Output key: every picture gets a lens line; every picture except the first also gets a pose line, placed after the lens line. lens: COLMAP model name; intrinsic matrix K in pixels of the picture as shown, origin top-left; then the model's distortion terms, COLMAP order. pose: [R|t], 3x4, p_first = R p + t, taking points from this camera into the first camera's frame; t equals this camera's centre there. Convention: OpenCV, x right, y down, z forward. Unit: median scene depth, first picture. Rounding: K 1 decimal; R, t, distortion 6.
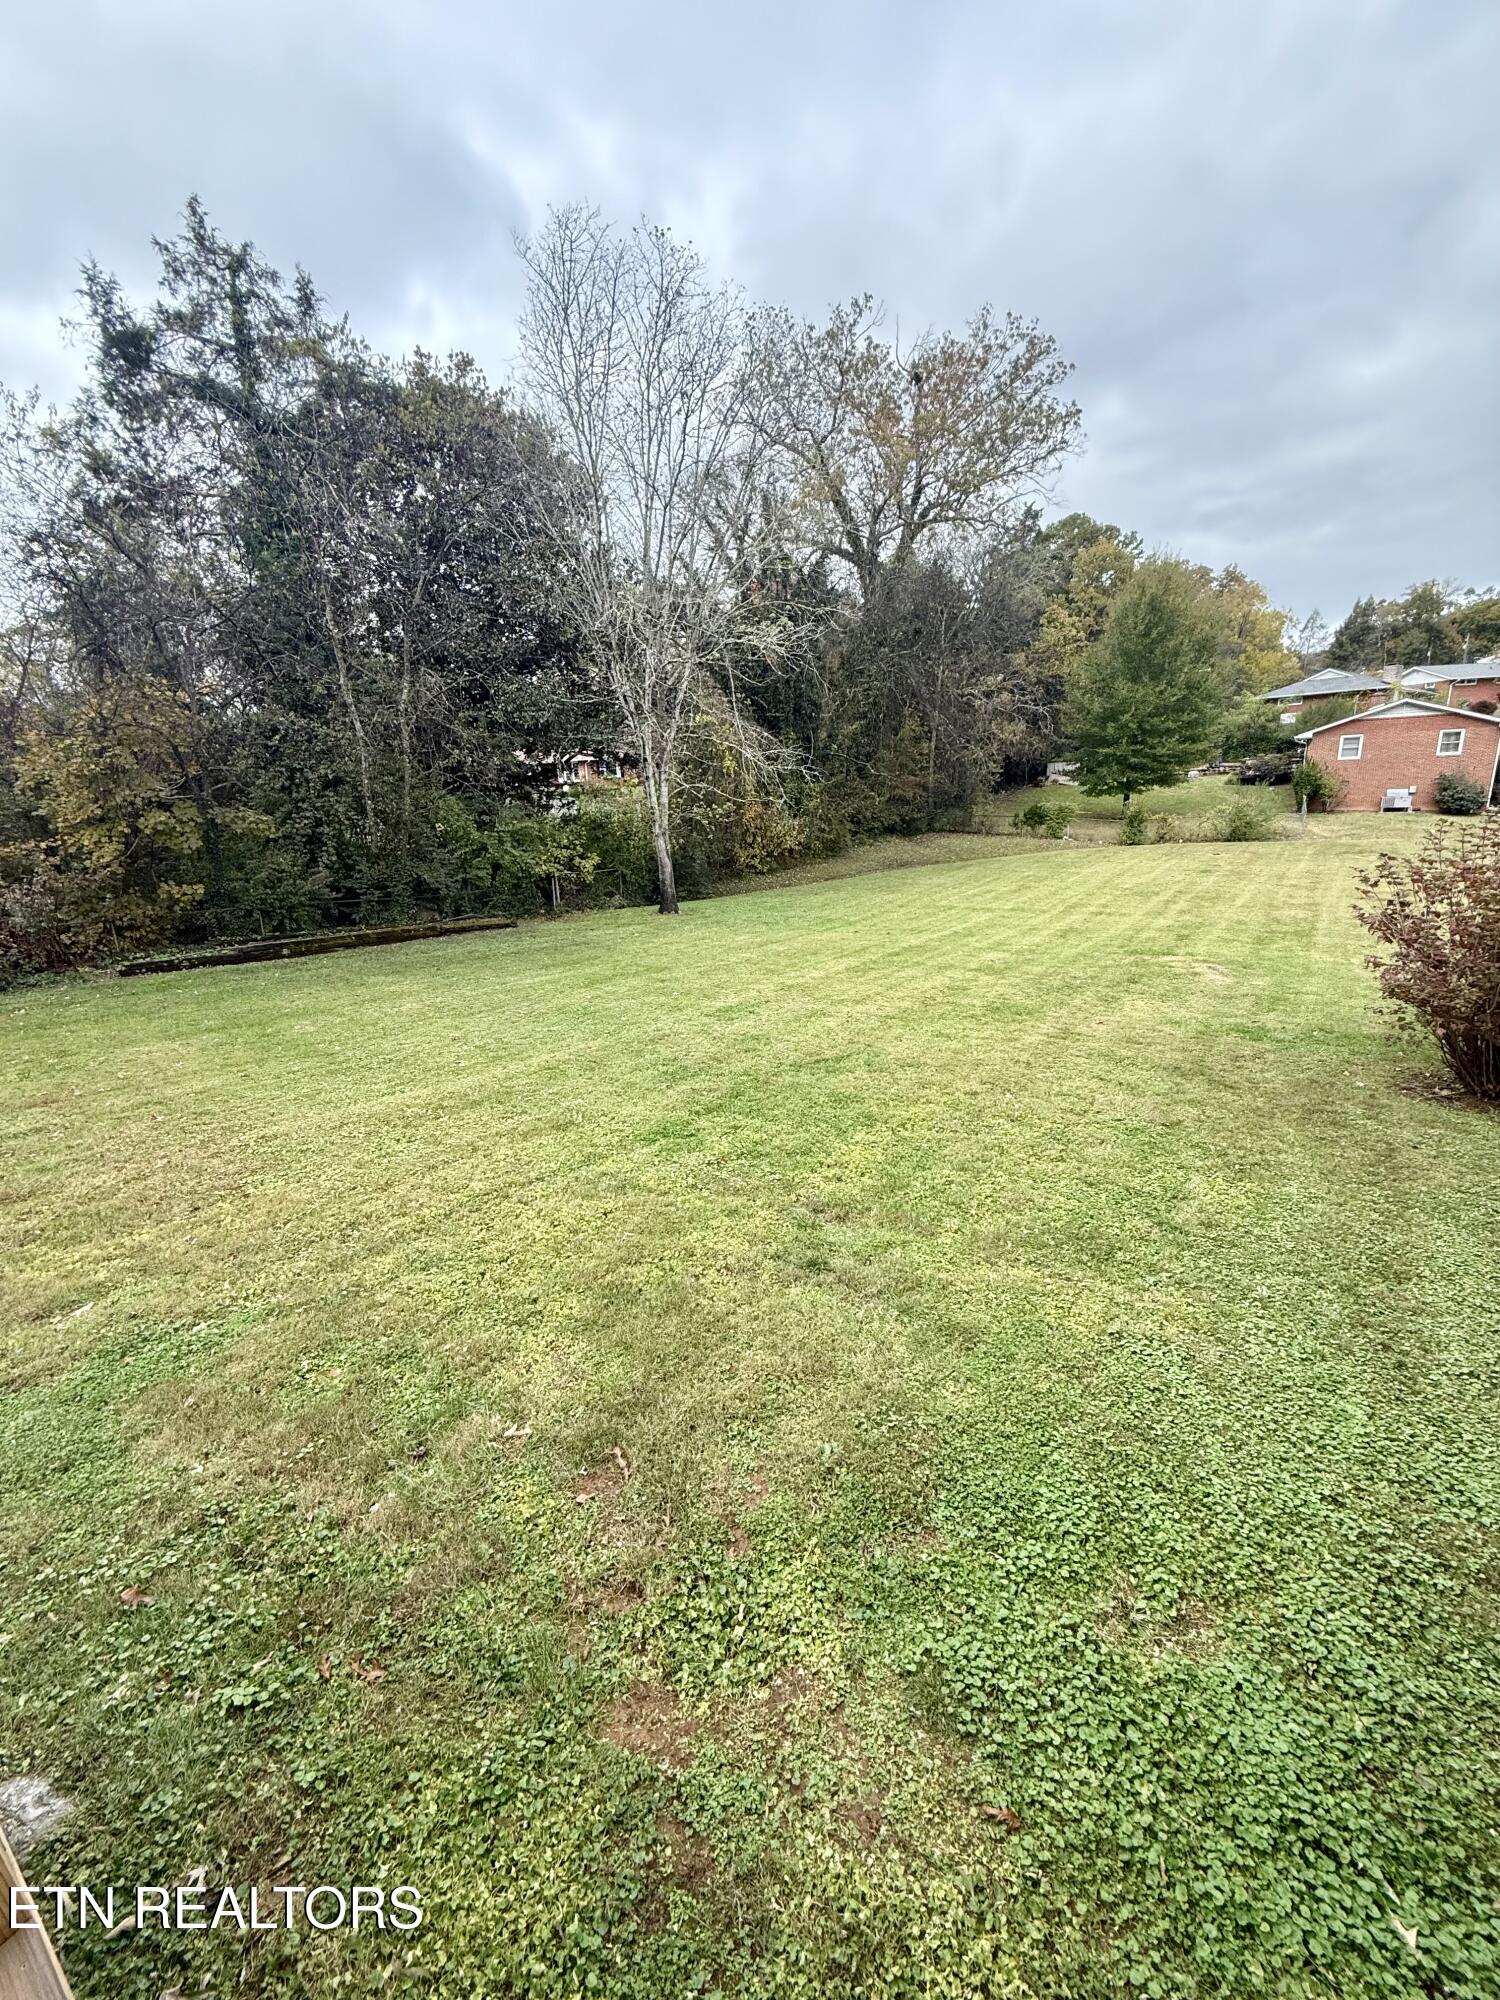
lens RADIAL K [[792.6, 0, 751.5], [0, 792.6, 992.4], [0, 0, 1]] dist [0.001889, -0.000578]
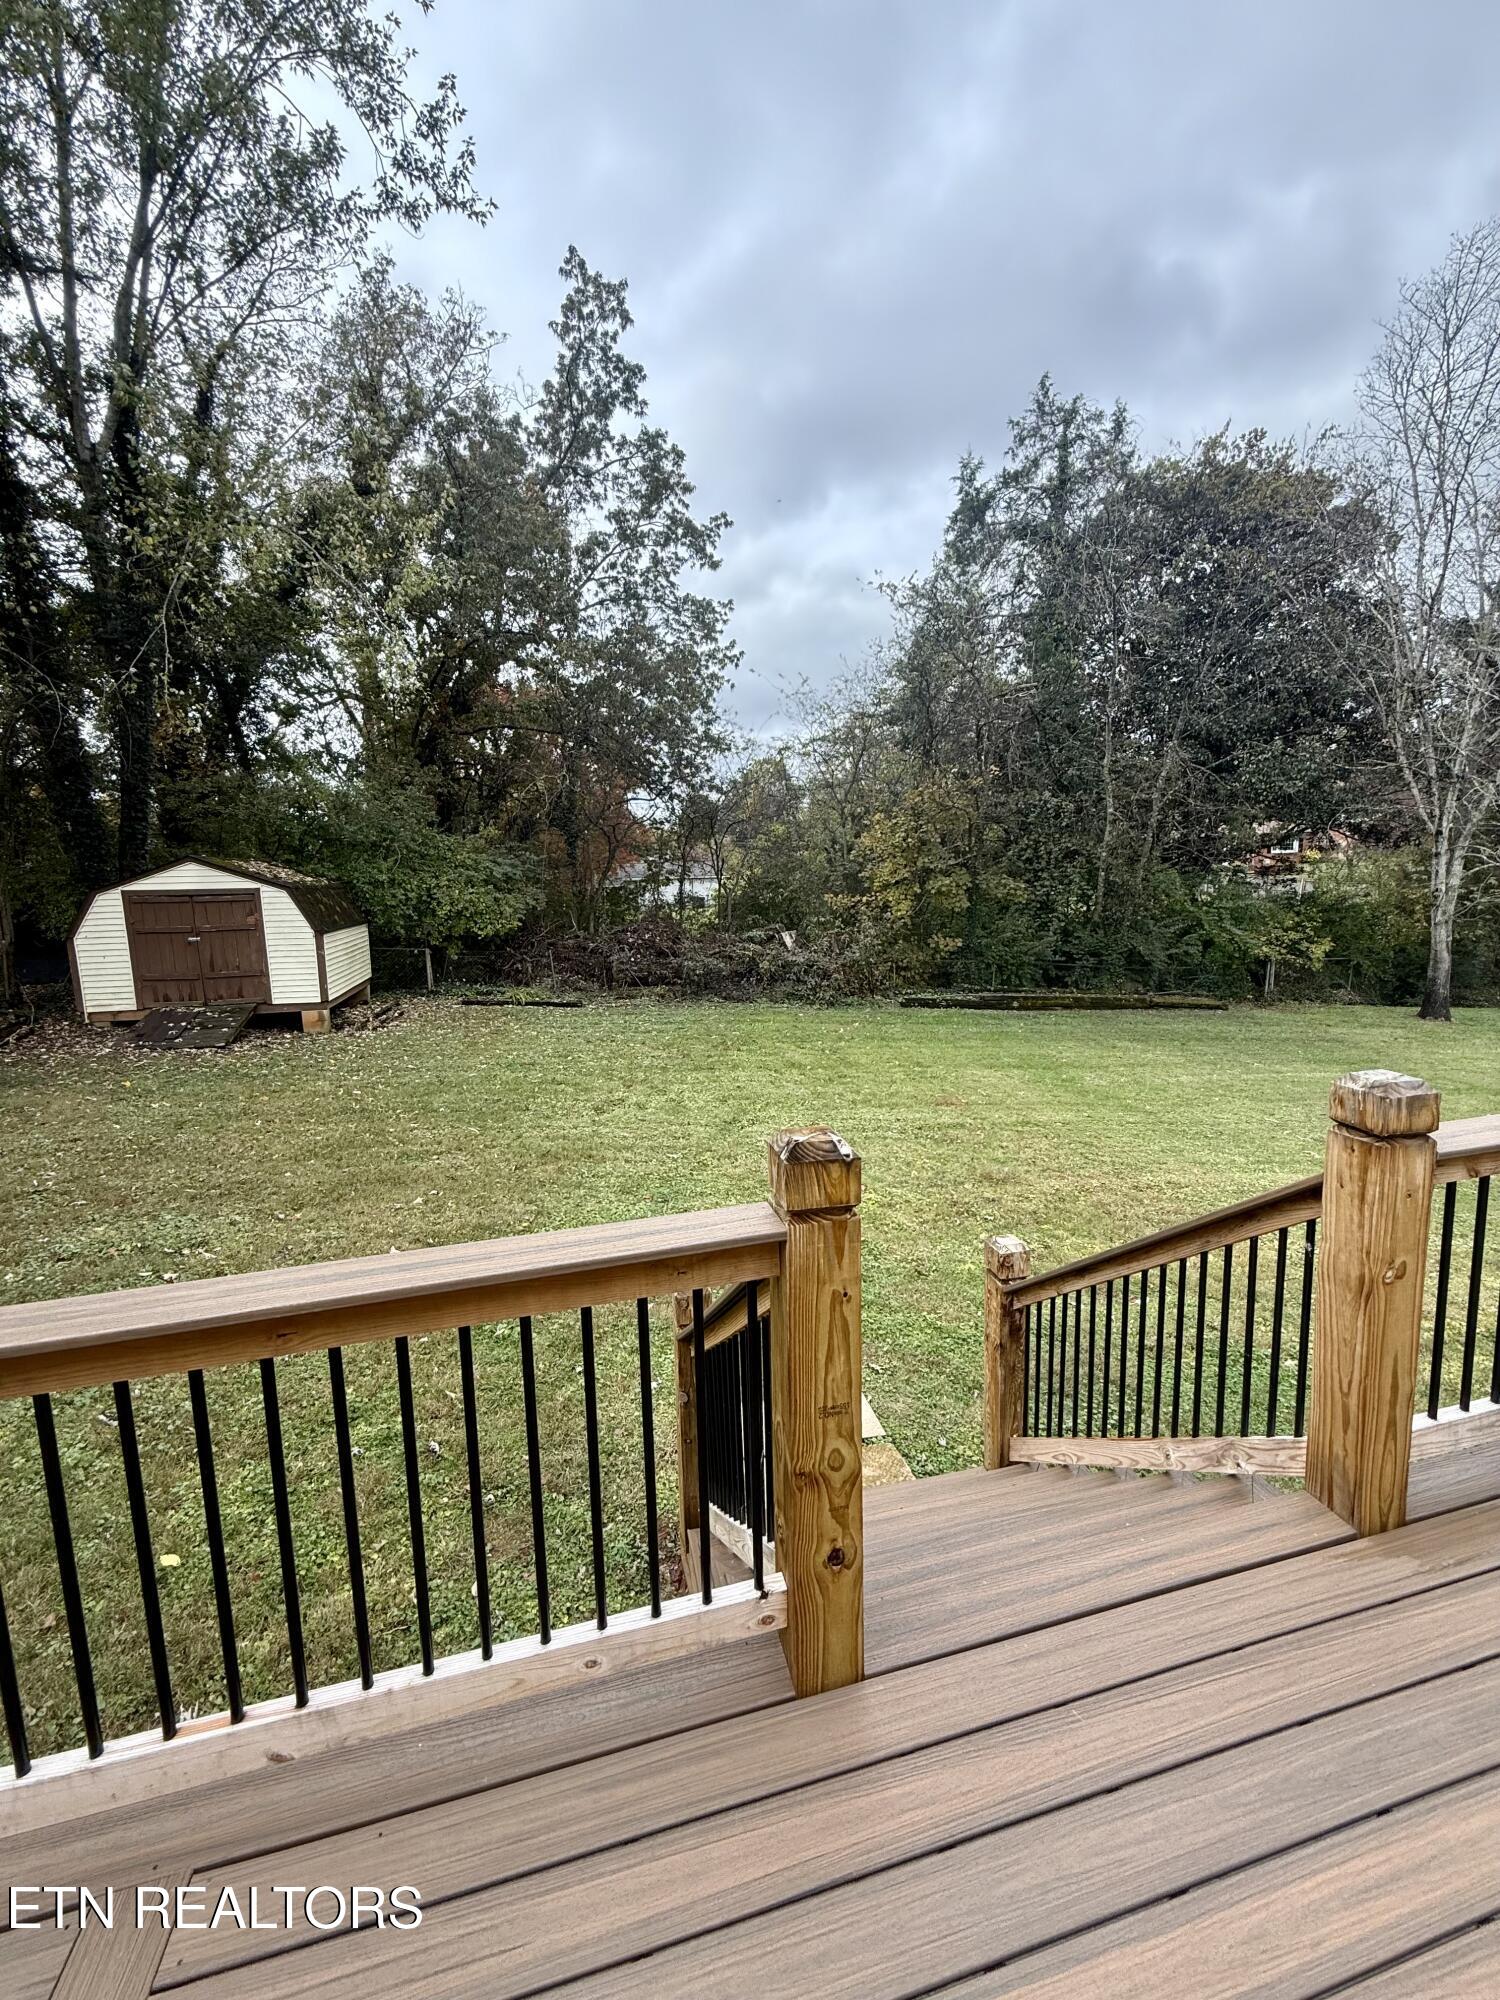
lens RADIAL K [[797.0, 0, 749.9], [0, 797.0, 990.8], [0, 0, 1]] dist [0.001568, -0.000285]
pose [[0.753926, 0.123867, -0.645176, -0.073590], [-0.181738, 0.983063, -0.023633, 0.011205], [0.631321, 0.135070, 0.763668, -0.038585]]
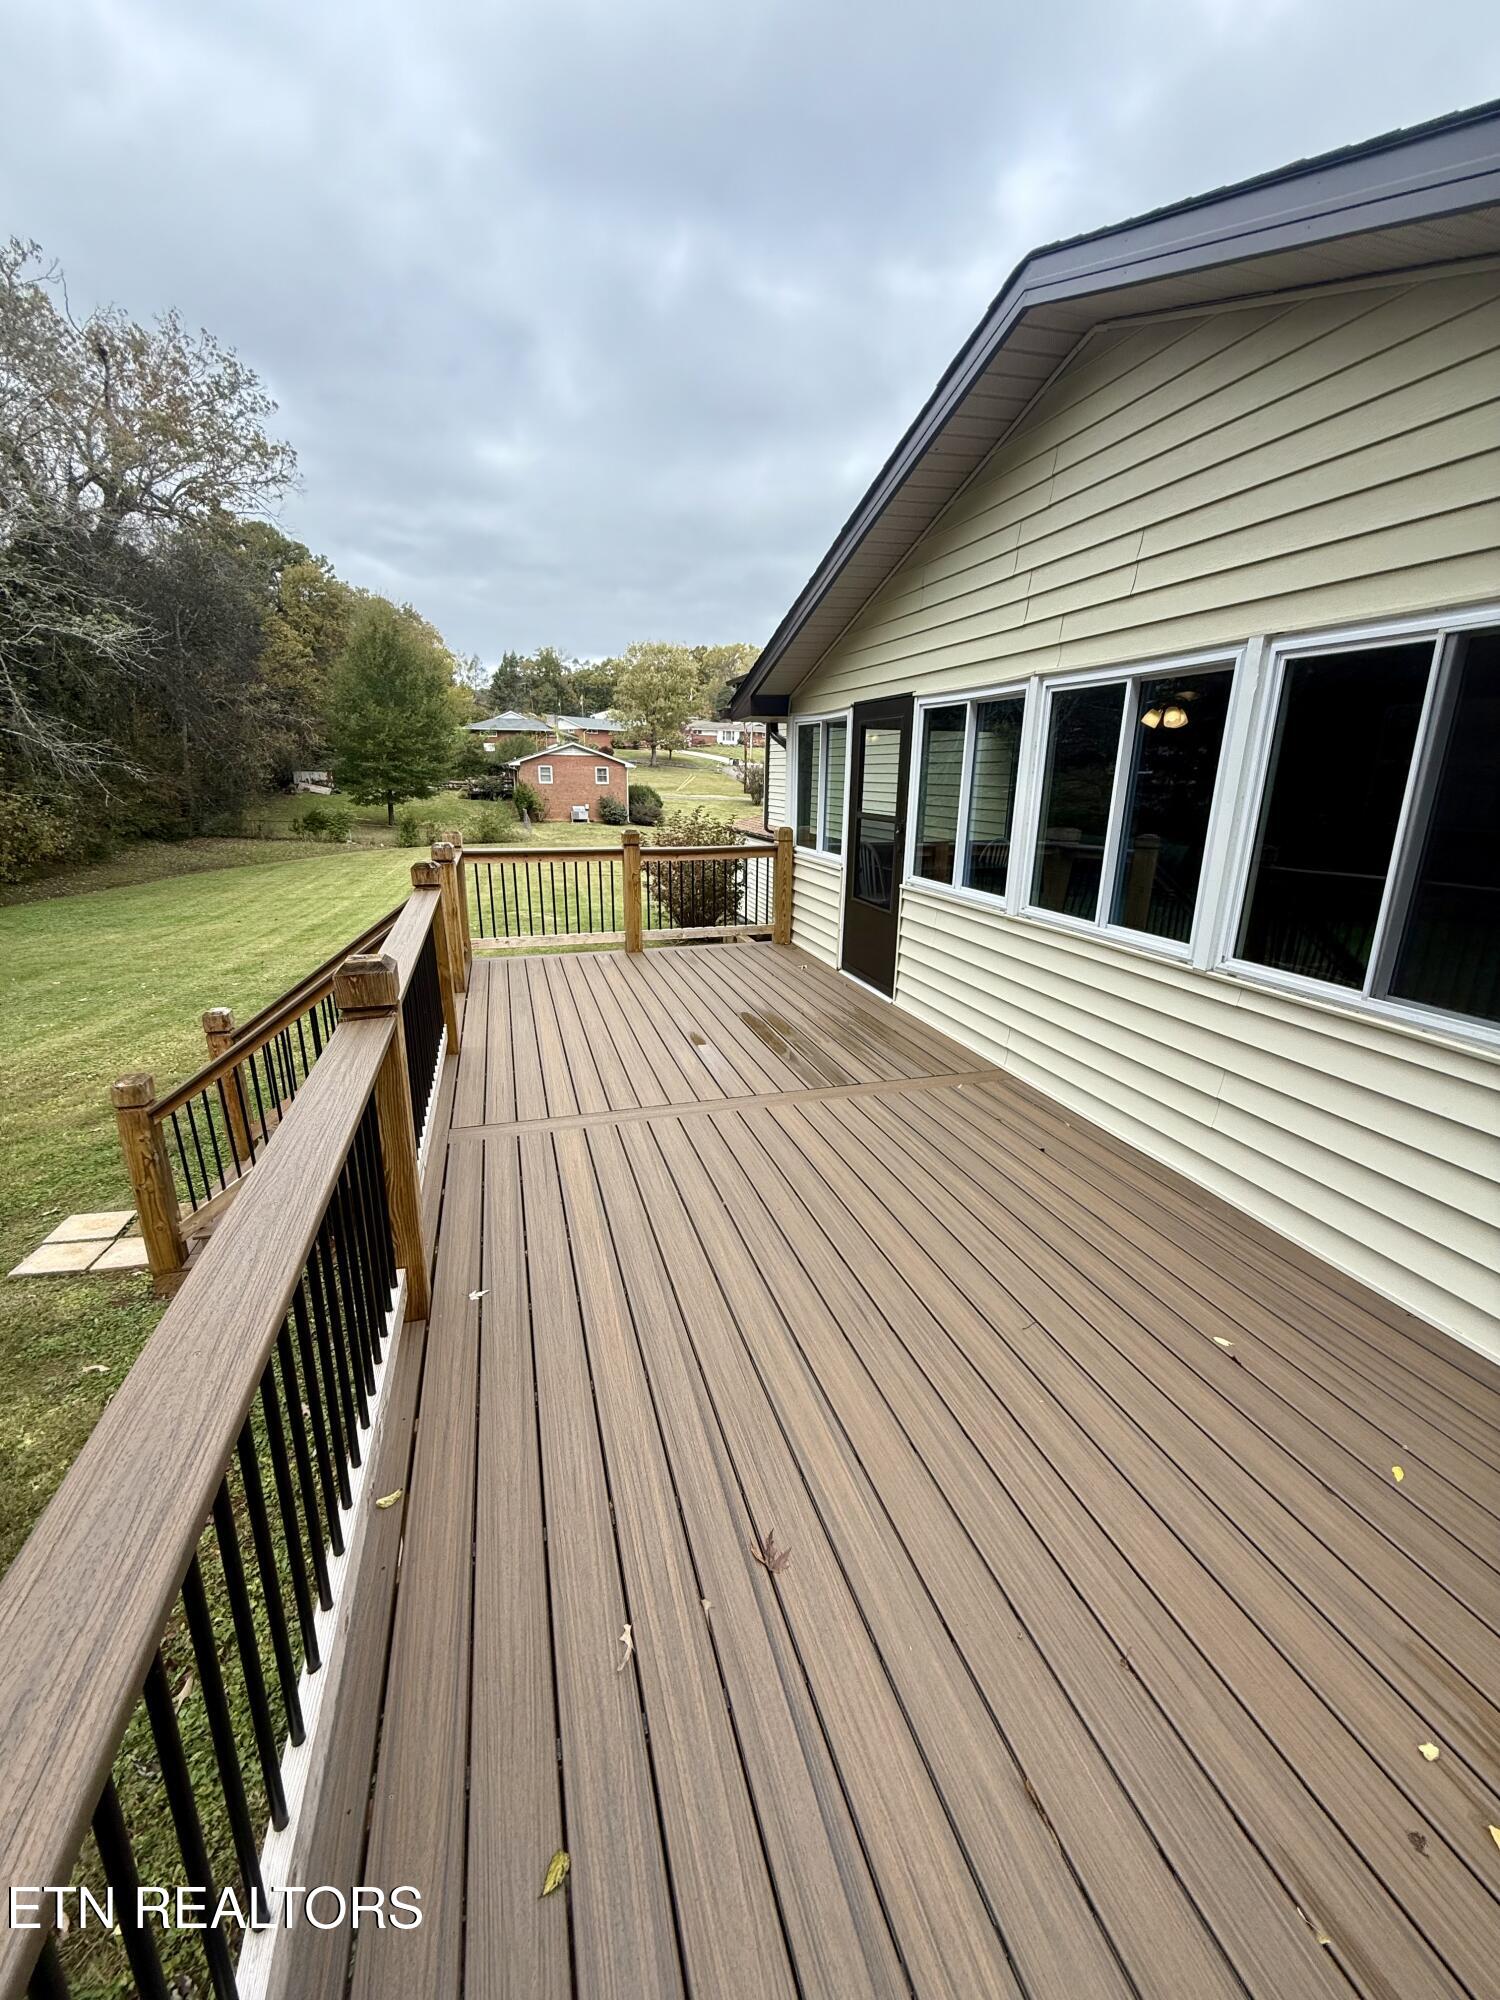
lens RADIAL K [[792.6, 0, 751.5], [0, 792.6, 992.4], [0, 0, 1]] dist [0.001889, -0.000578]
pose [[0.615985, -0.153249, 0.772708, -0.154988], [0.164915, 0.984246, 0.063736, 0.034771], [-0.770302, 0.088171, 0.631554, -0.110166]]
